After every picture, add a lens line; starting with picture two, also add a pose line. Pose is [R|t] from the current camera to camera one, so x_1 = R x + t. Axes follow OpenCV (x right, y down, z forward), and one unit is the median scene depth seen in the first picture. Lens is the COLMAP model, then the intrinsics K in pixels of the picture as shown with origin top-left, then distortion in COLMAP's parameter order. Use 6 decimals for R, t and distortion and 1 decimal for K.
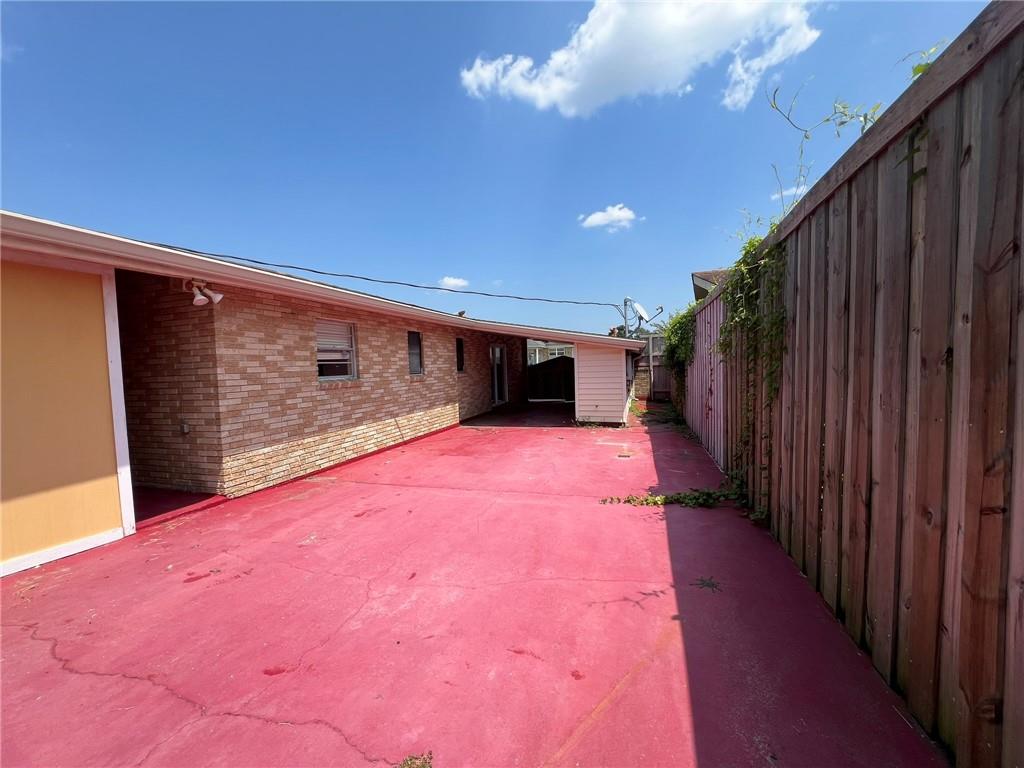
lens RADIAL K [[412.8, 0, 509.6], [0, 412.8, 382.6], [0, 0, 1]] dist [-0.002061, 0.000139]
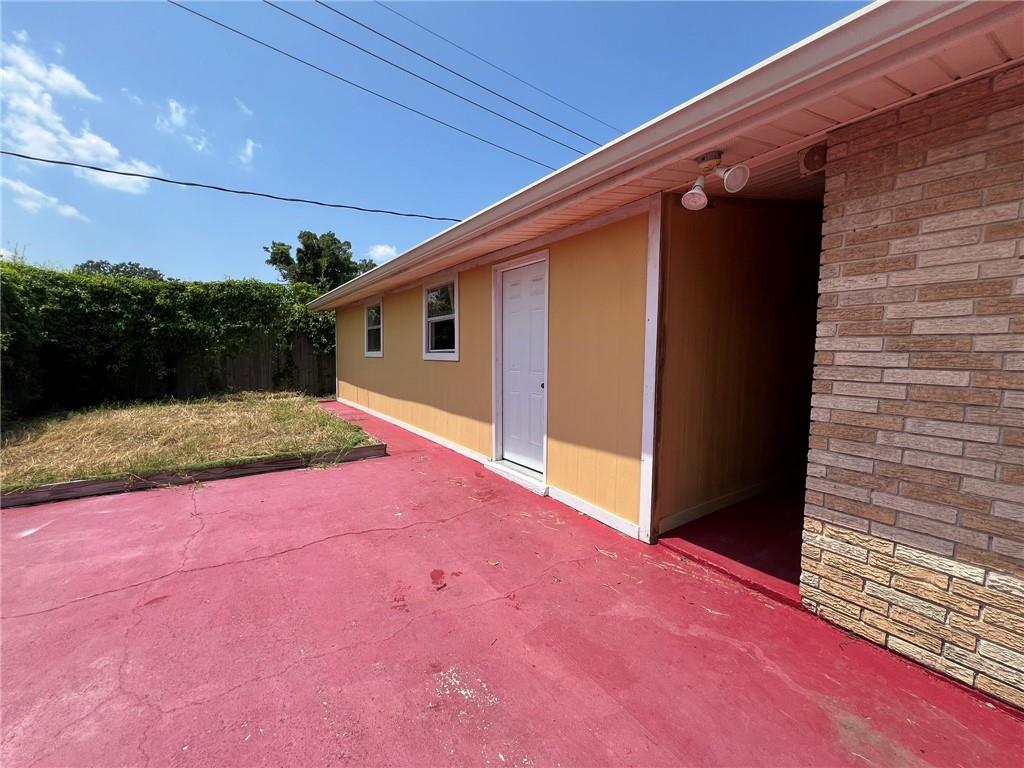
lens RADIAL K [[412.8, 0, 512.9], [0, 412.8, 381.3], [0, 0, 1]] dist [-0.002061, 0.000139]
pose [[-0.603282, 0.074864, -0.794006, -0.132806], [-0.033300, 0.992352, 0.118866, -0.014898], [0.796832, 0.098150, -0.596175, 0.979764]]
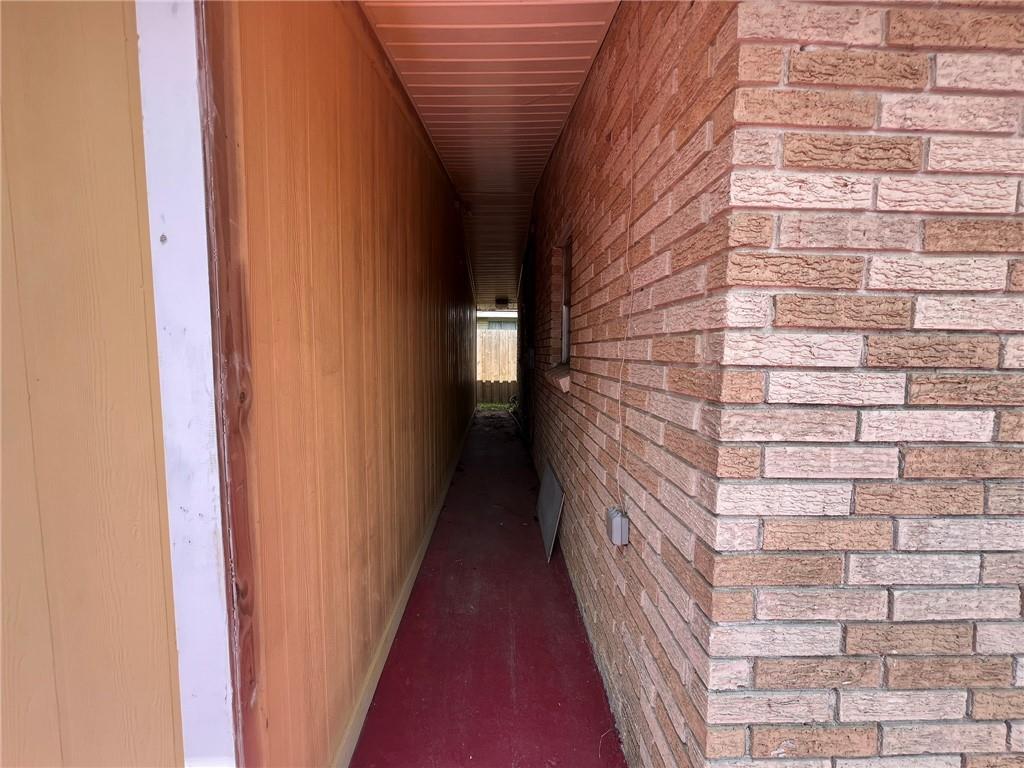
lens RADIAL K [[401.6, 0, 510.1], [0, 401.6, 378.8], [0, 0, 1]] dist [-0.001942, -0.000240]
pose [[0.322563, 0.102000, -0.941036, -0.563446], [-0.061248, 0.994343, 0.086784, -0.009229], [0.944565, 0.029643, 0.326985, 0.839386]]
